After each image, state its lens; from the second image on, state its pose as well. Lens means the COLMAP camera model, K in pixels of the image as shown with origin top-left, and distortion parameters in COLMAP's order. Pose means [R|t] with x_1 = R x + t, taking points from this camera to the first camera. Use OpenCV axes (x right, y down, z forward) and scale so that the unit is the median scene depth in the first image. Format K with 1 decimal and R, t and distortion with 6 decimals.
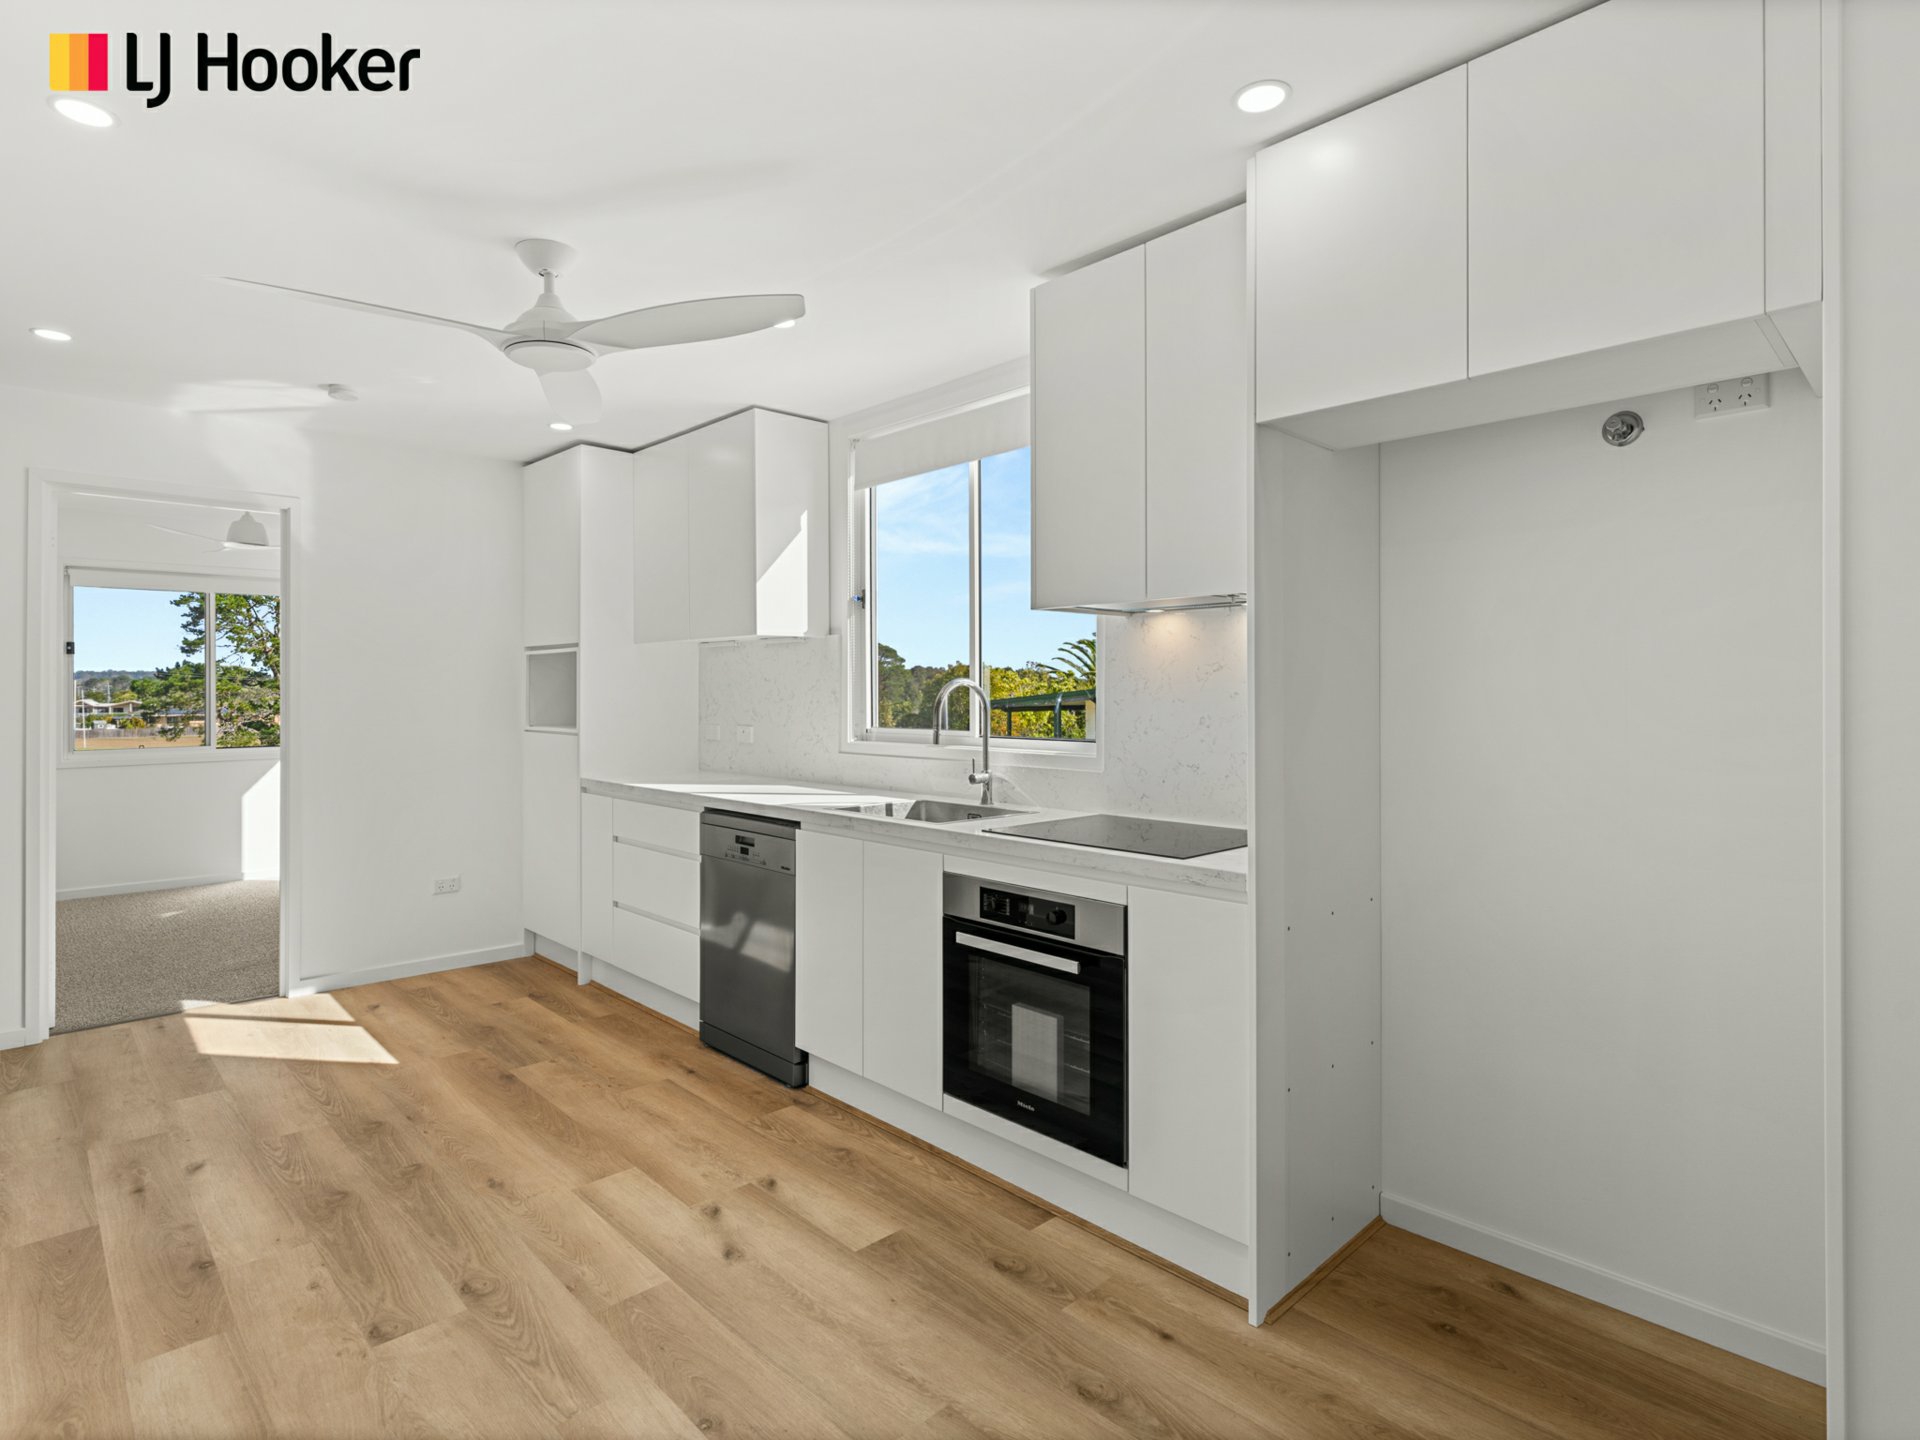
lens RADIAL K [[992.7, 0, 938.5], [0, 992.7, 696.4], [0, 0, 1]] dist [-0.001798, -0.000672]
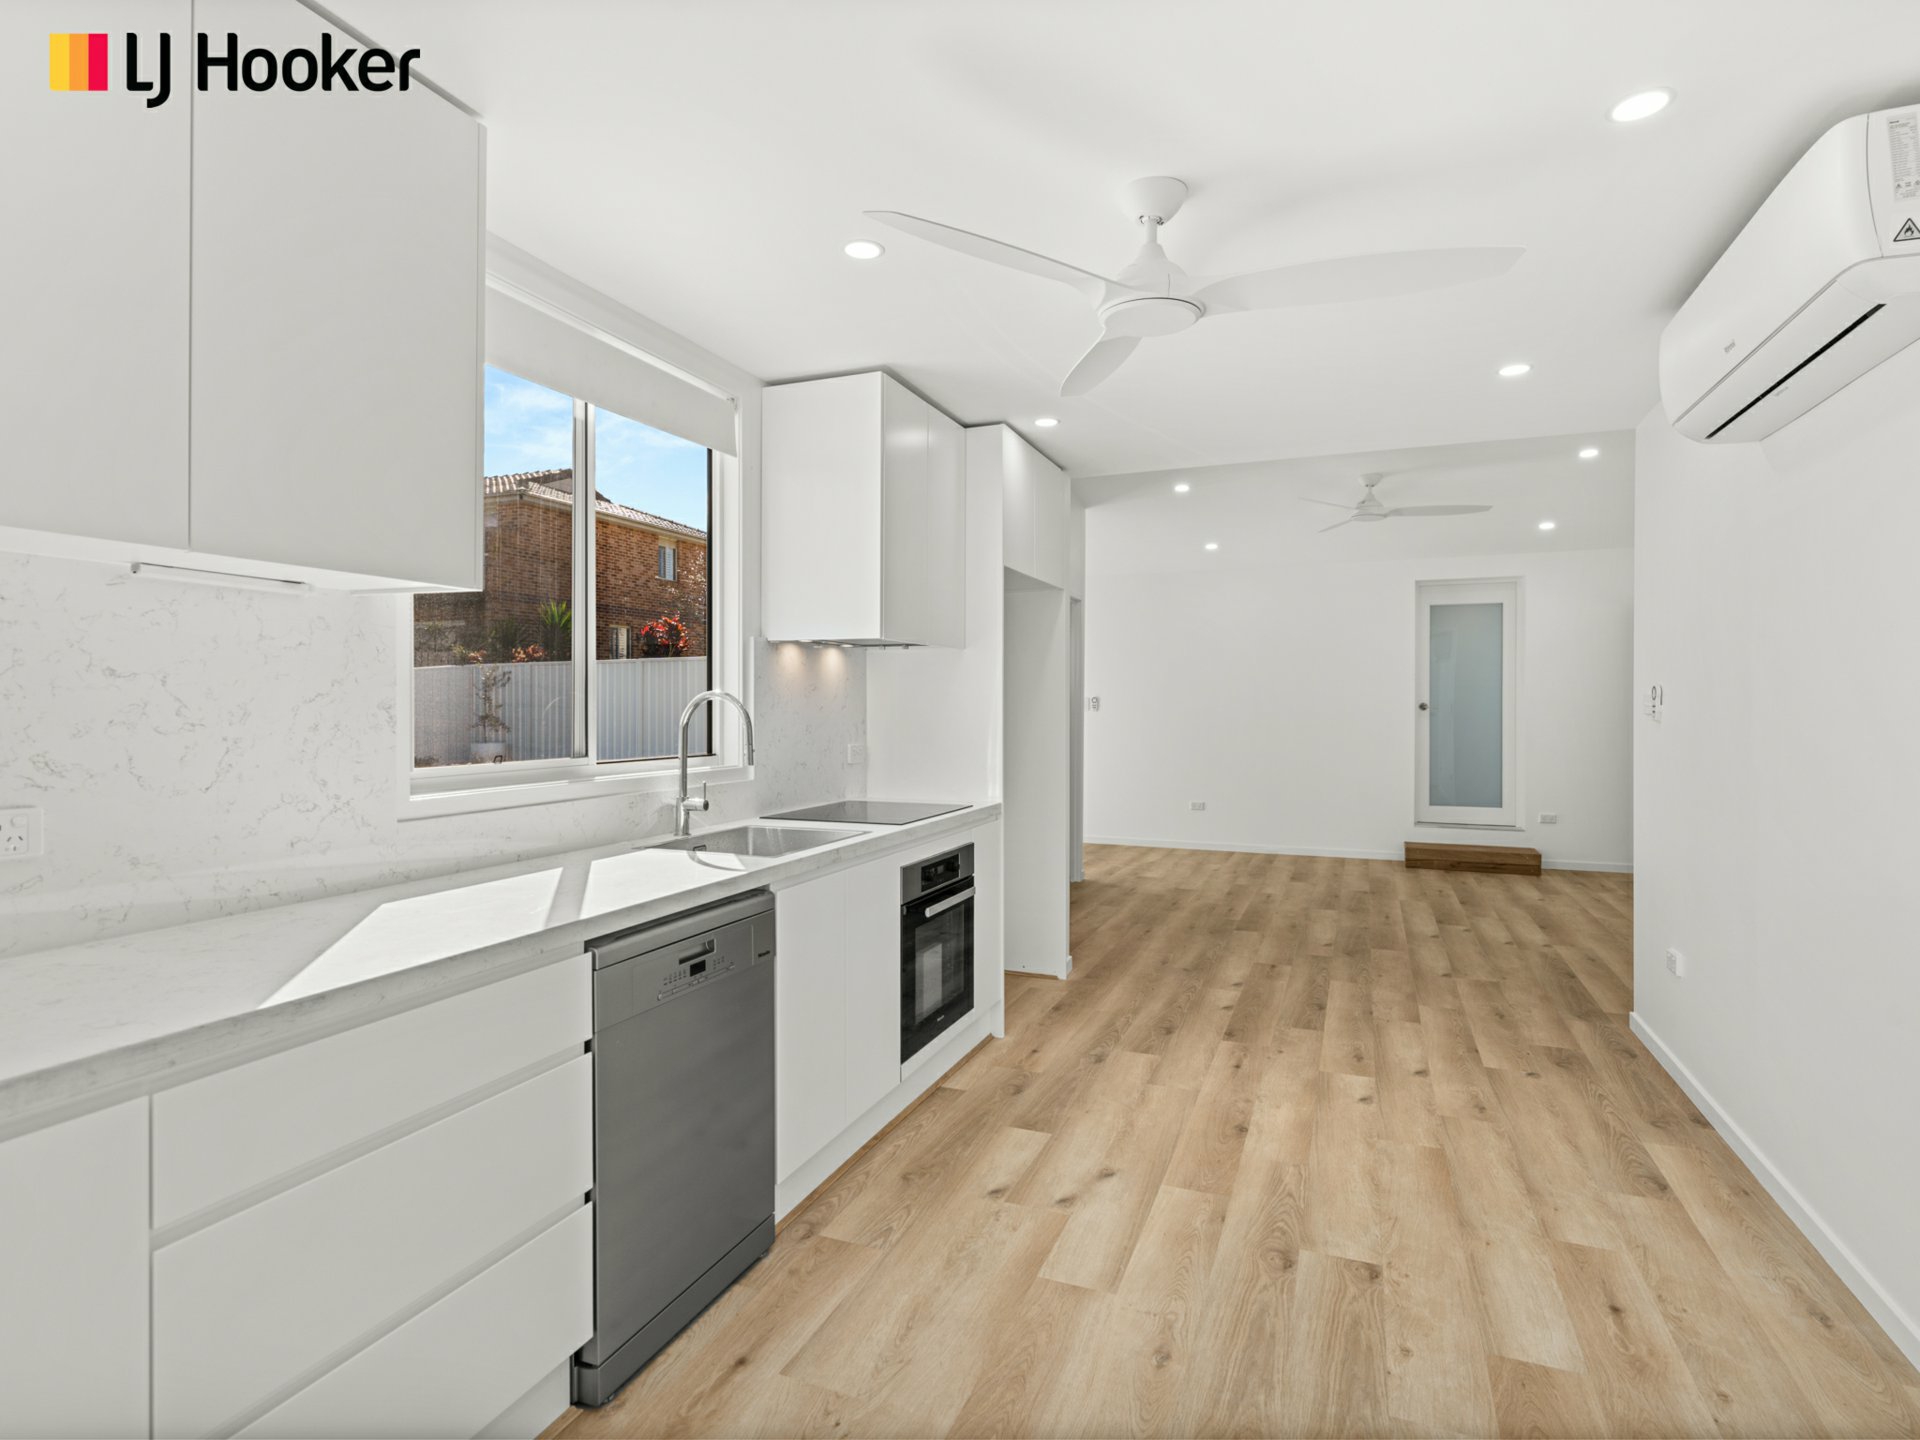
lens RADIAL K [[992.7, 0, 938.5], [0, 992.7, 696.4], [0, 0, 1]] dist [-0.001798, -0.000672]
pose [[-0.408929, 0.008366, 0.912528, -0.879251], [0.001487, 0.999963, -0.008501, -0.006527], [-0.912565, -0.002119, -0.408926, 1.201185]]
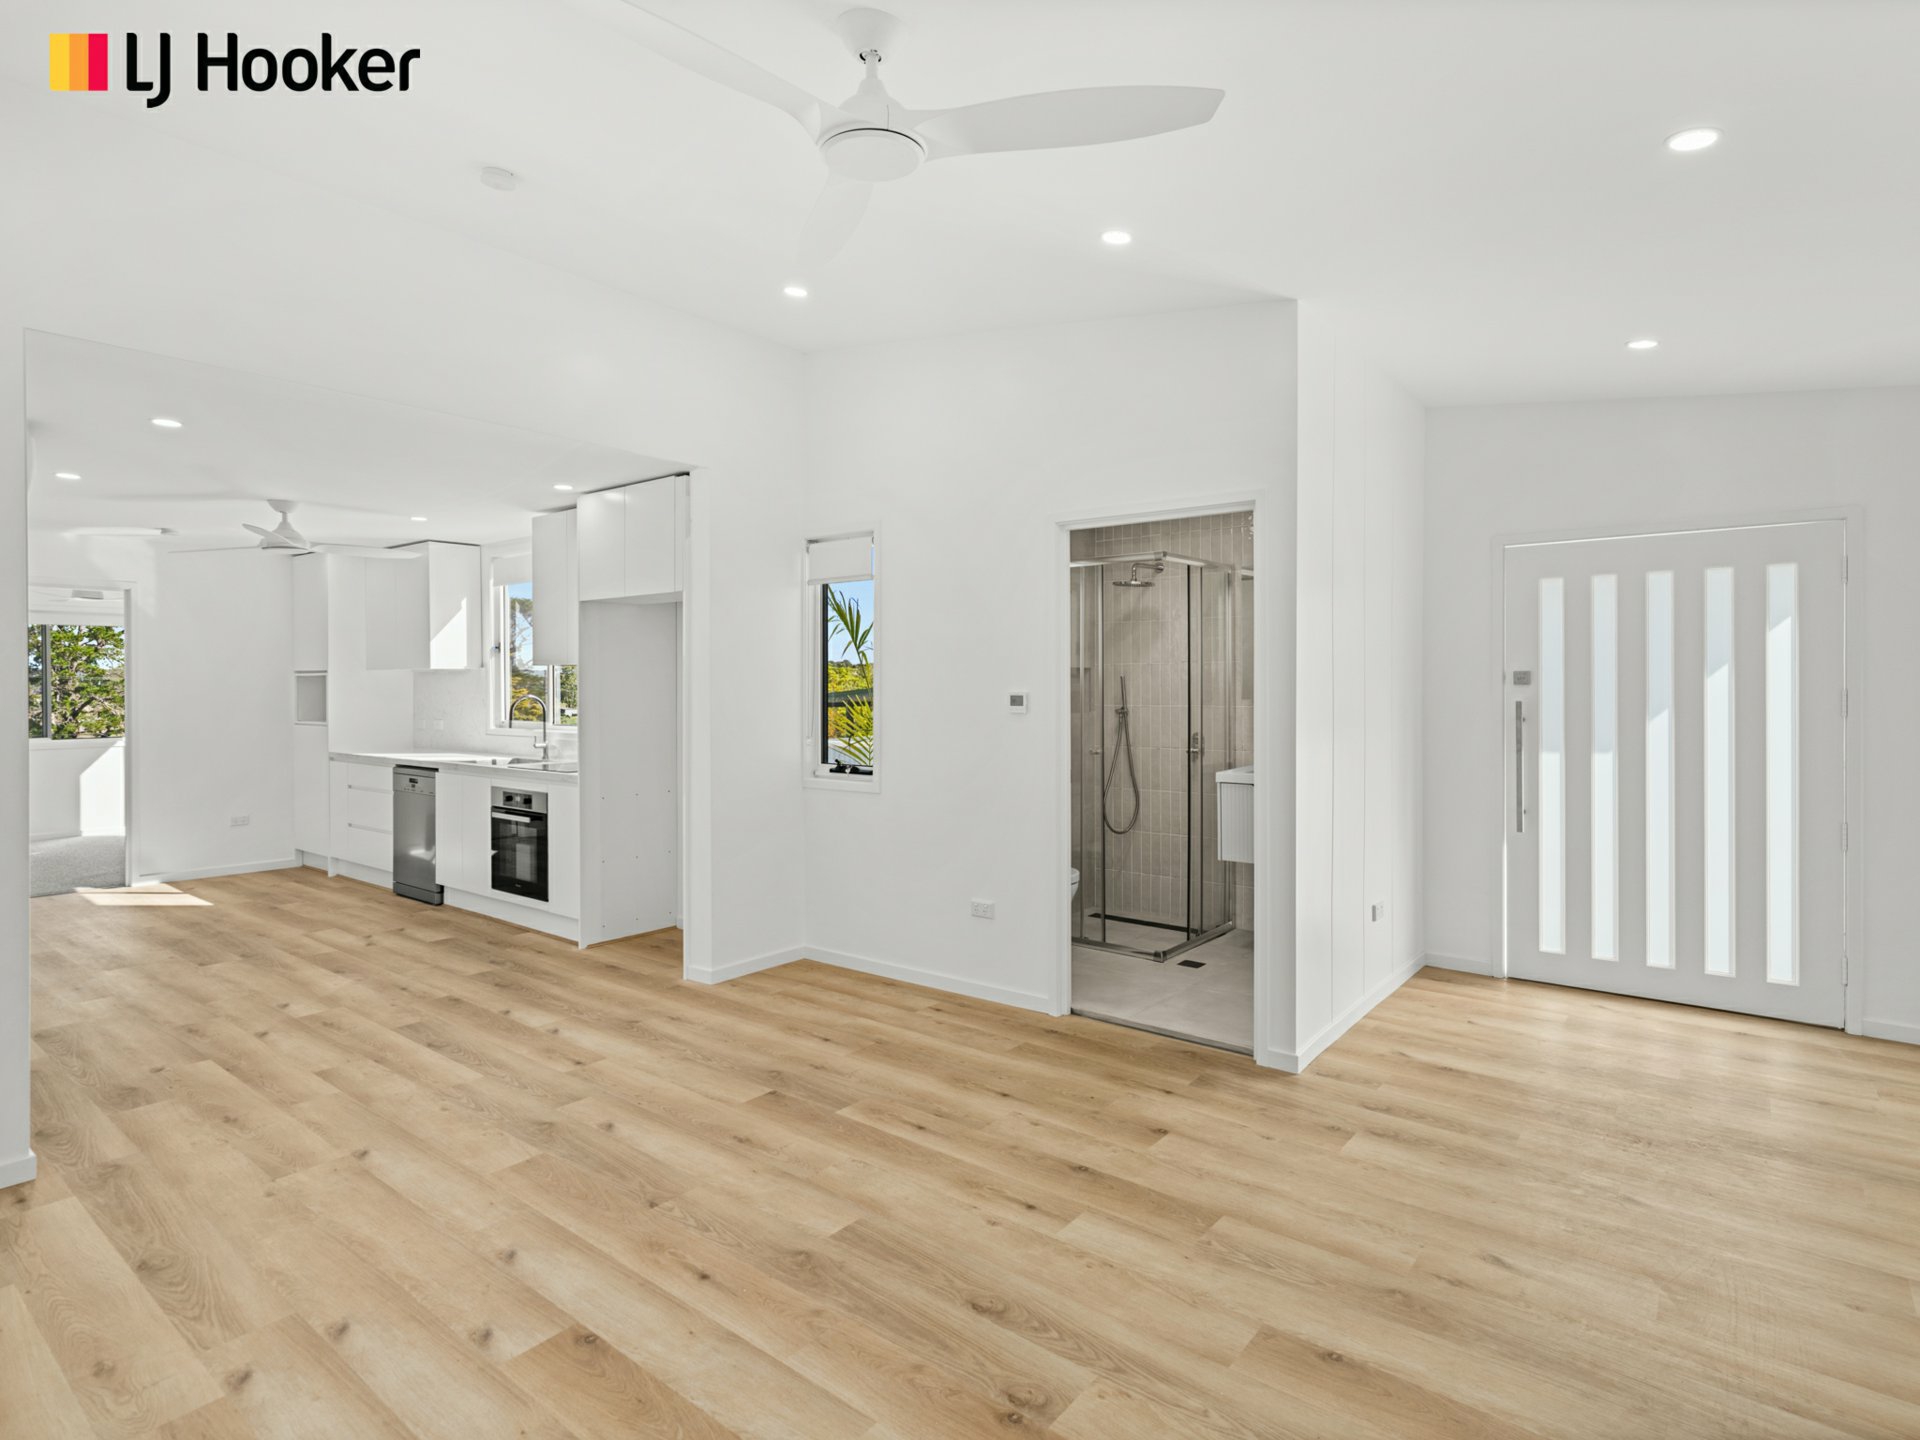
lens RADIAL K [[986.5, 0, 963.2], [0, 986.5, 704.0], [0, 0, 1]] dist [0.000687, -0.000059]
pose [[0.986973, -0.001607, 0.160880, 0.566548], [-0.000157, 0.999940, 0.010948, -0.021291], [-0.160888, -0.010830, 0.986913, -1.075346]]
